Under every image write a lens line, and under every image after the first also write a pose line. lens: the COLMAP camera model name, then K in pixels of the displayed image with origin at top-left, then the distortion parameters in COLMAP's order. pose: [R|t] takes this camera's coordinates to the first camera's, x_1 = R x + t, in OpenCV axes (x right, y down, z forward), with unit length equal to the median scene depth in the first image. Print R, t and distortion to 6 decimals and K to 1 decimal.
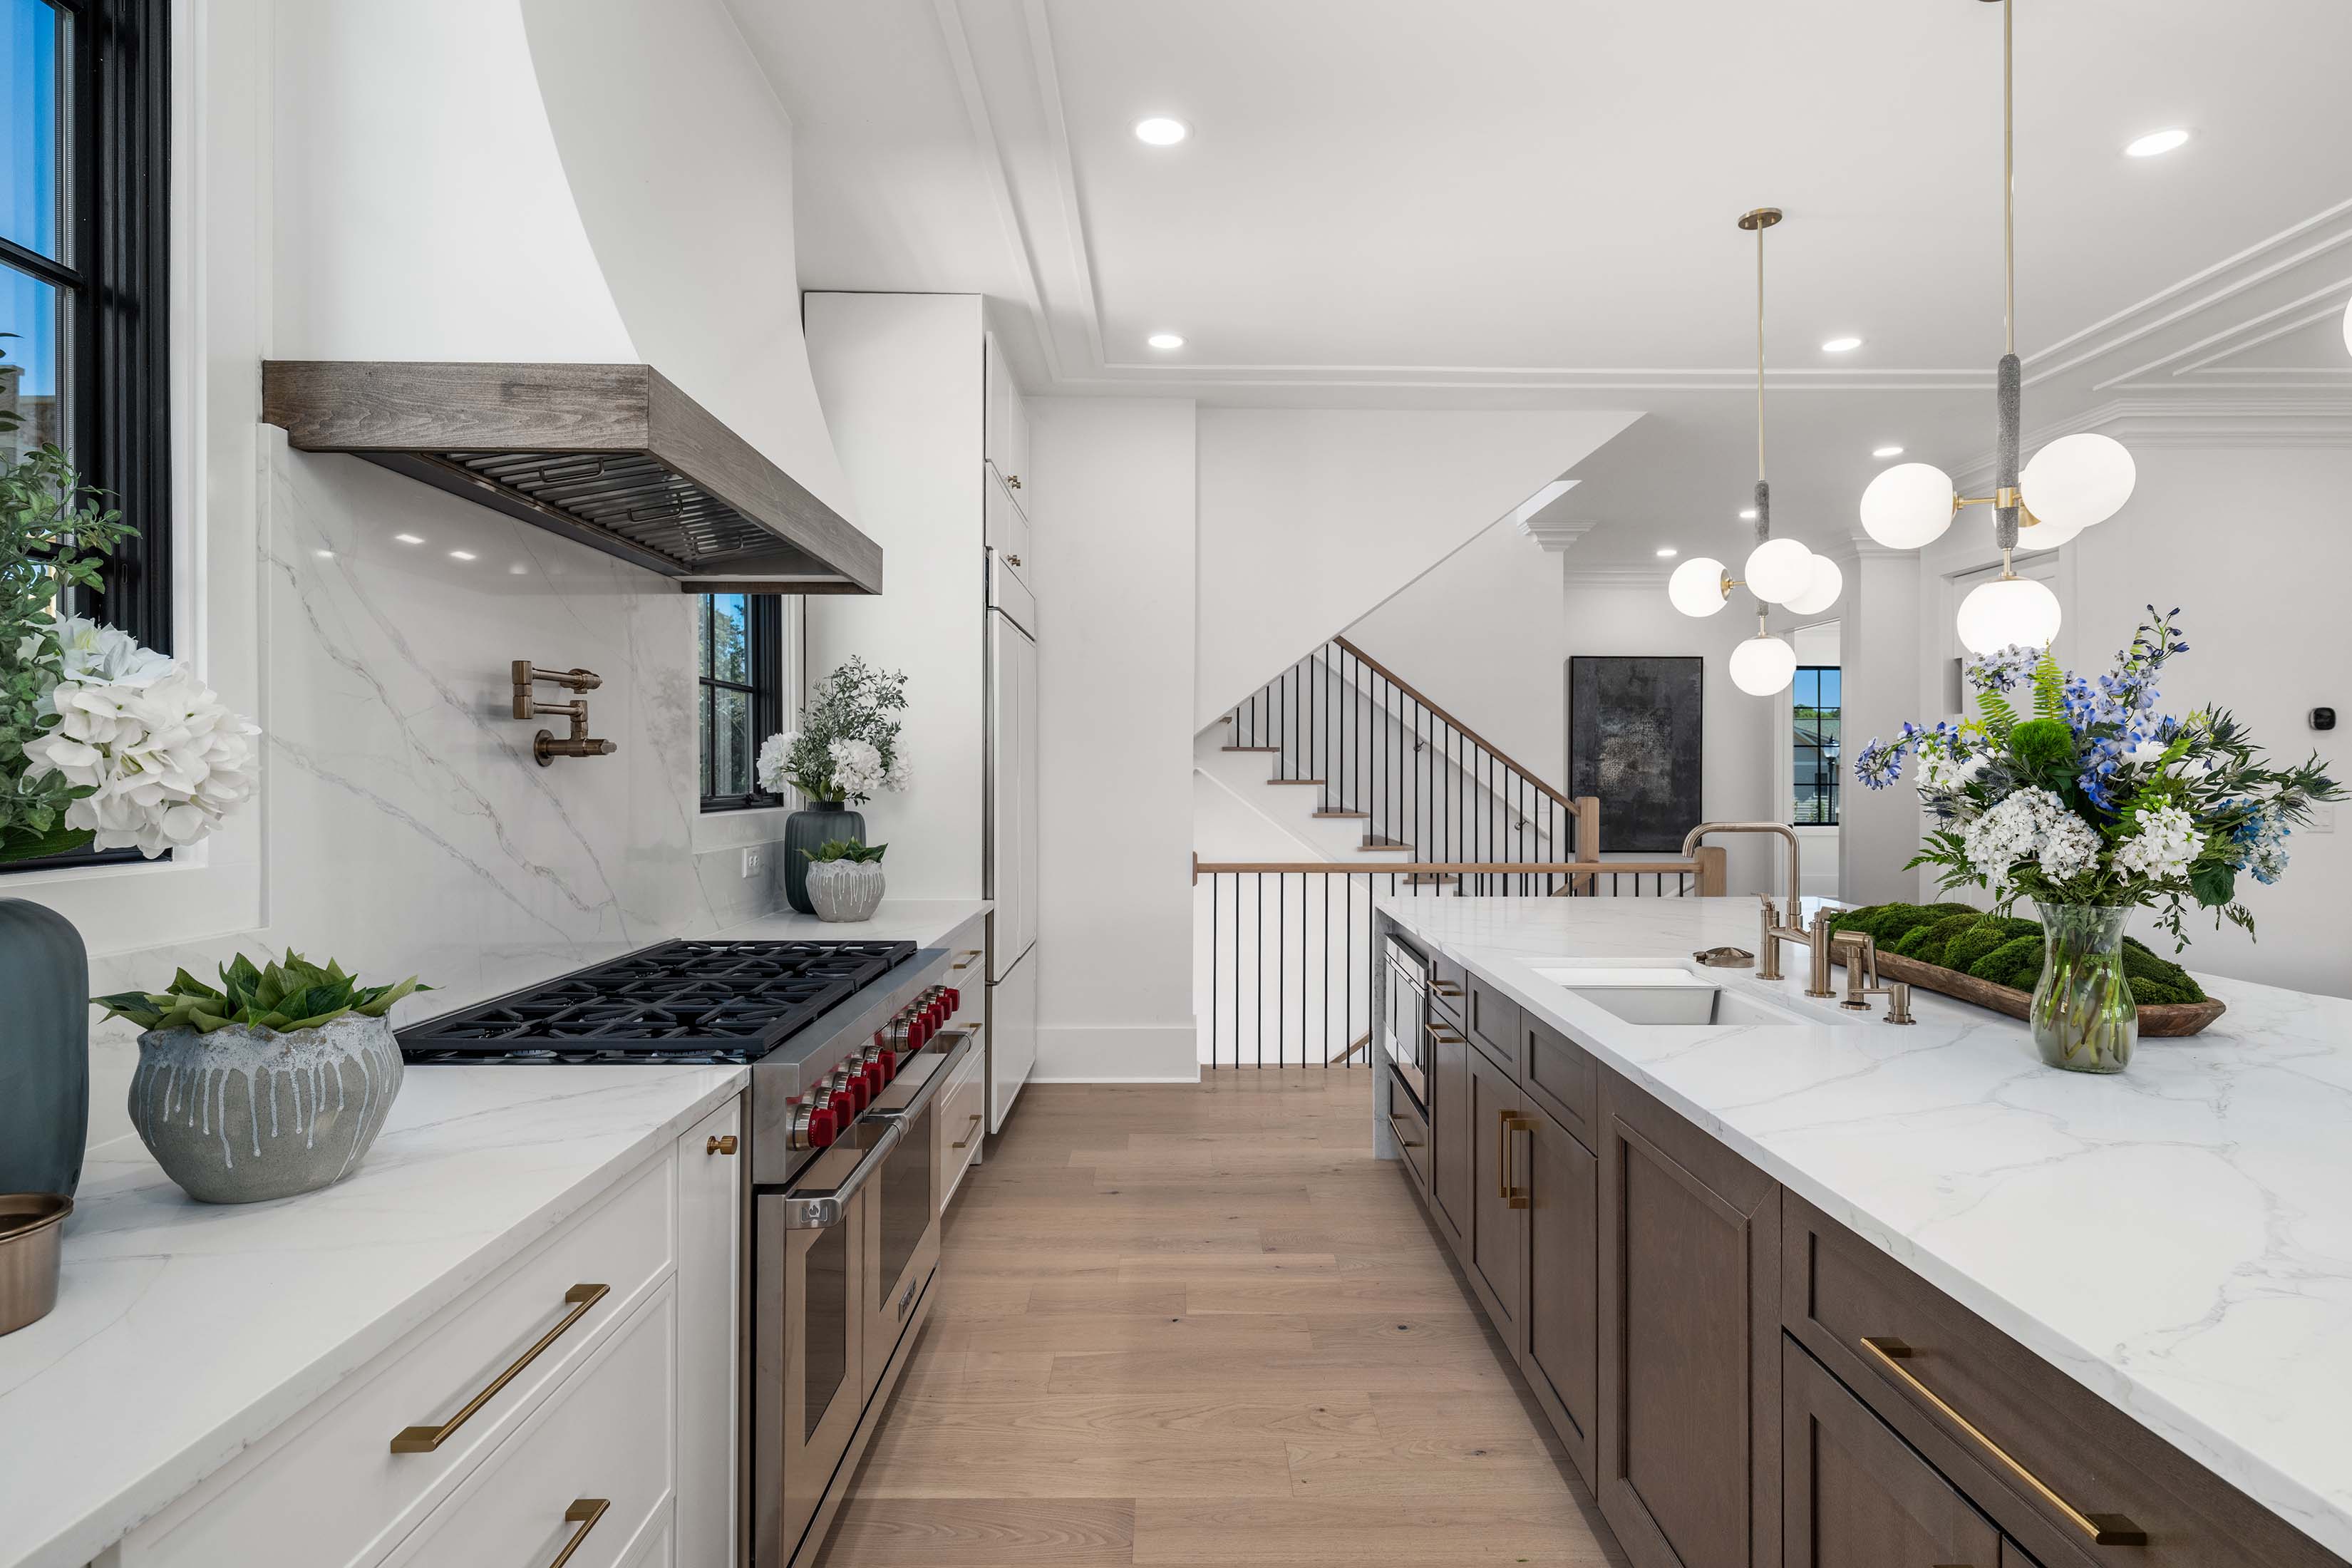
lens RADIAL K [[1218.2, 0, 1192.8], [0, 1218.2, 750.8], [0, 0, 1]] dist [-0.002097, 0.000517]
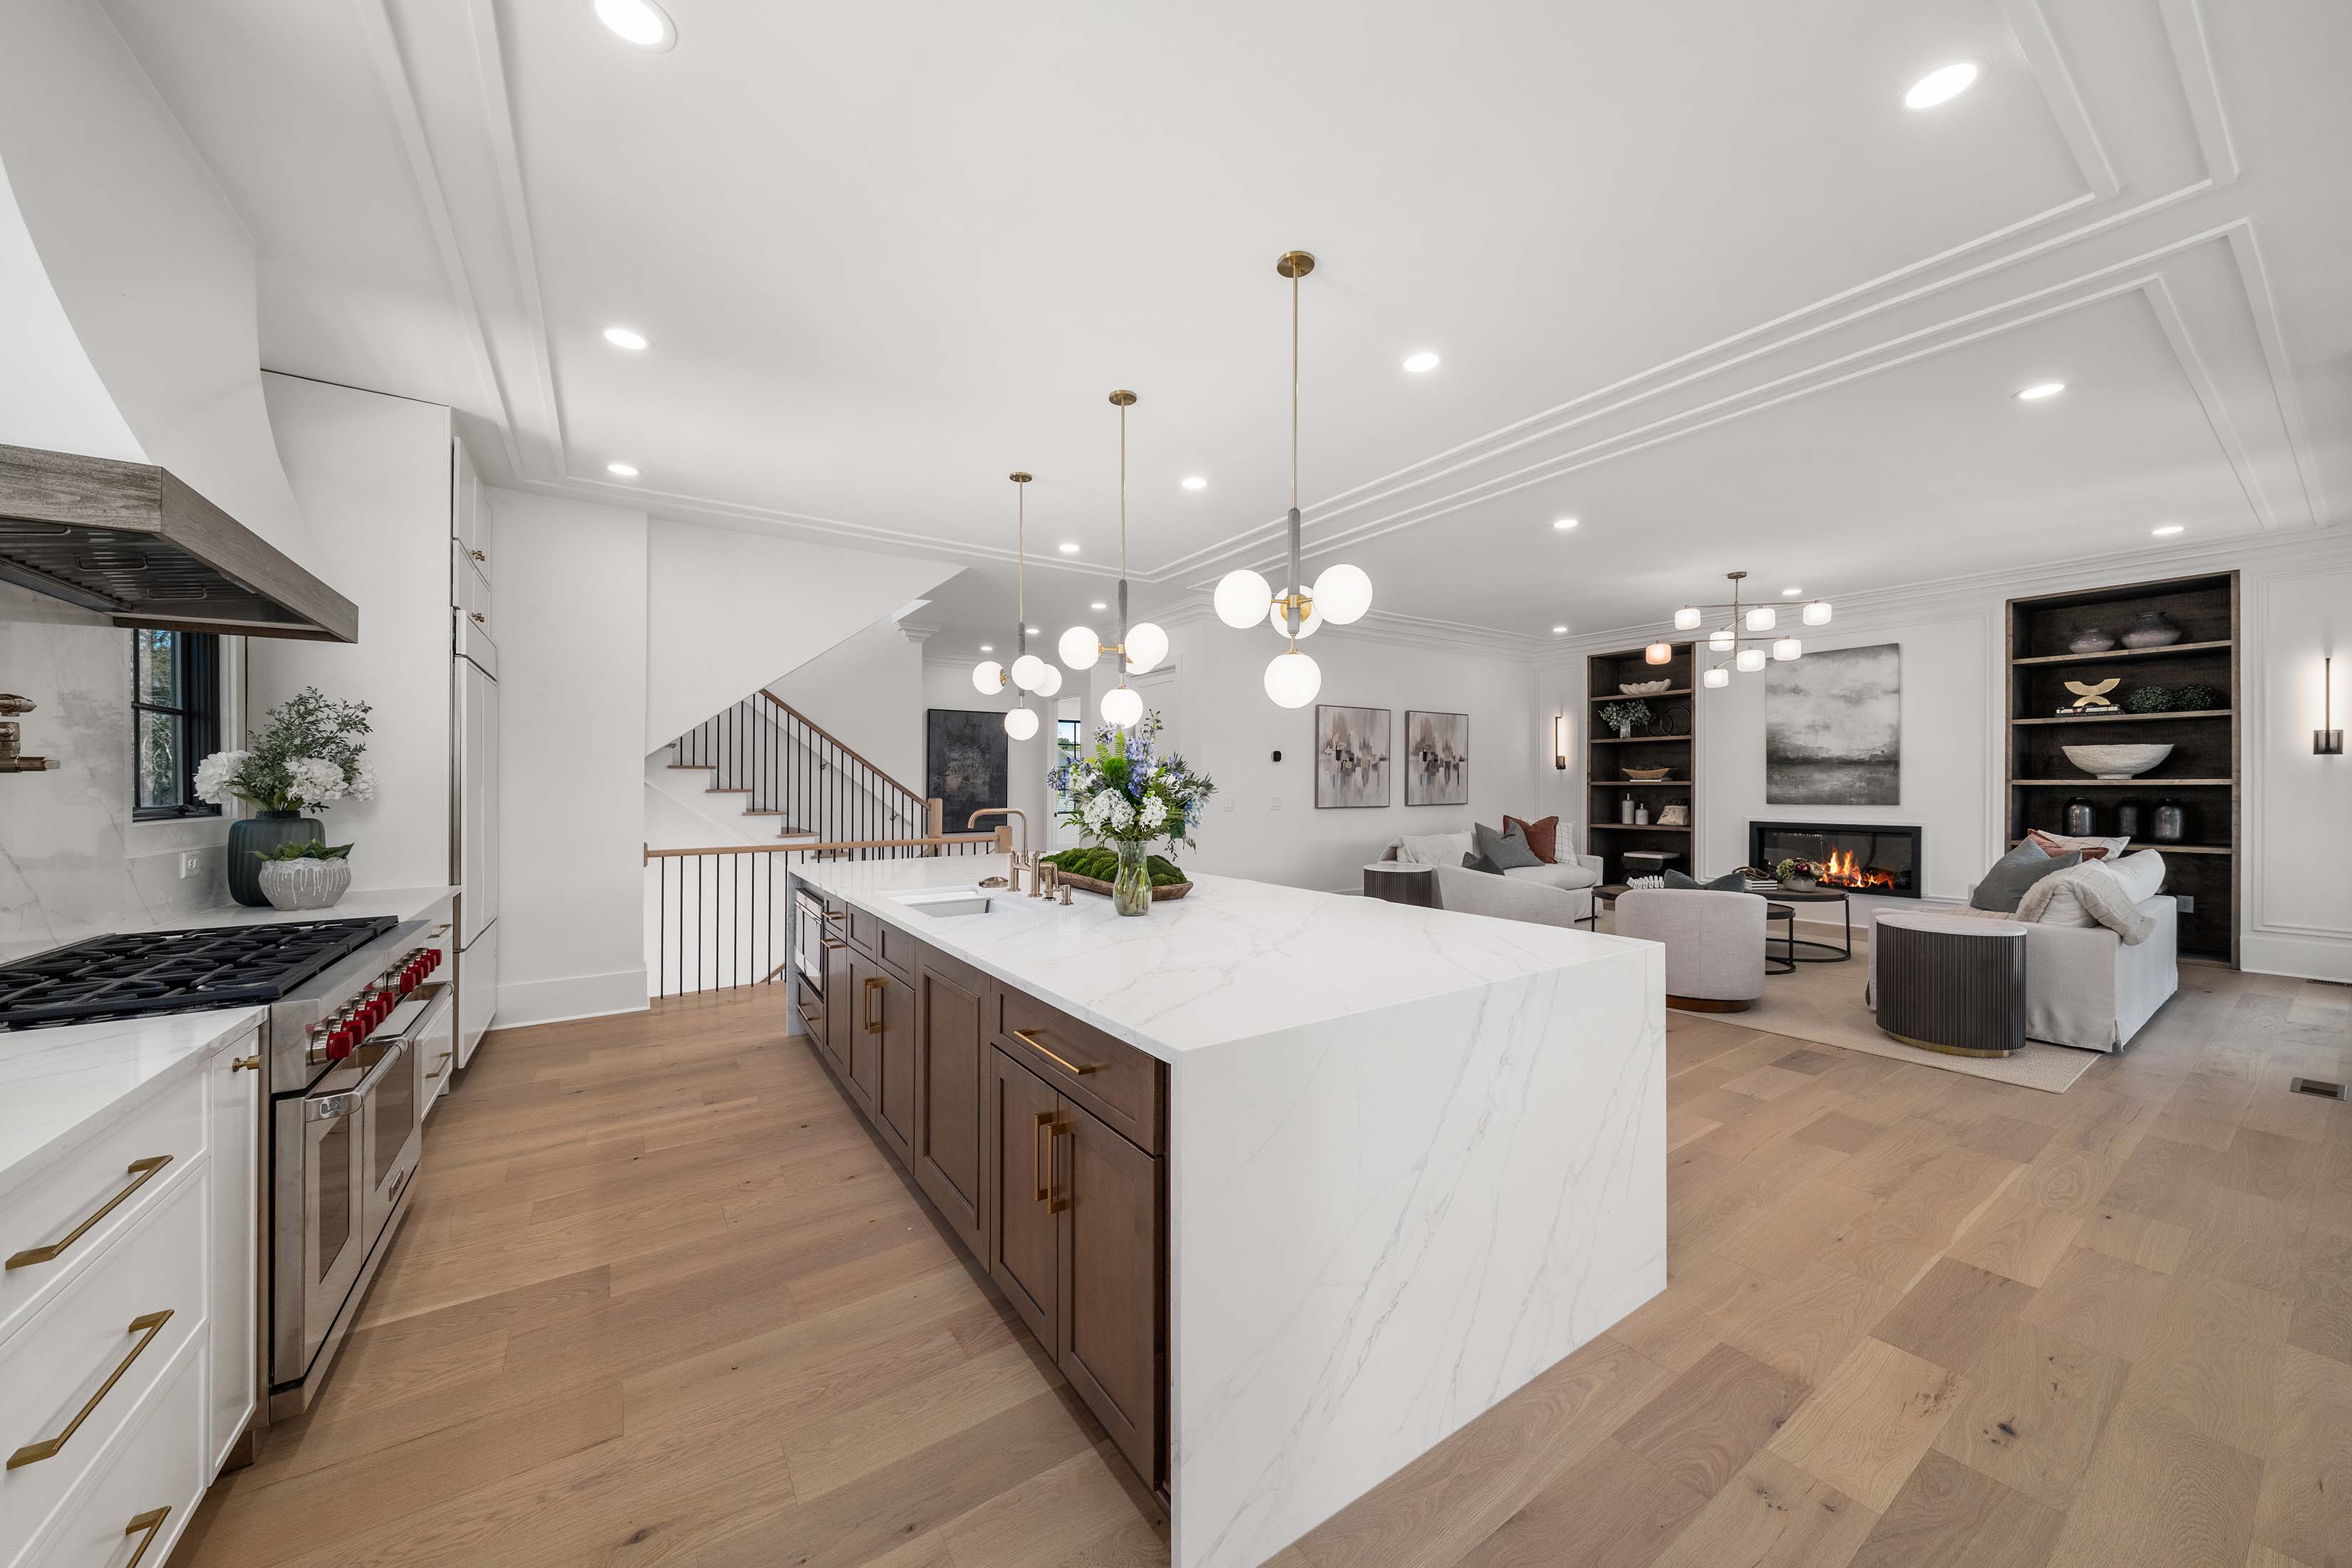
lens RADIAL K [[823.0, 0, 1175.6], [0, 823.0, 771.9], [0, 0, 1]] dist [-0.001283, -0.000278]
pose [[0.834868, 0.002593, 0.550445, -0.017135], [-0.004966, 0.999984, 0.002821, -0.002441], [-0.550429, -0.005088, 0.834867, -0.167359]]
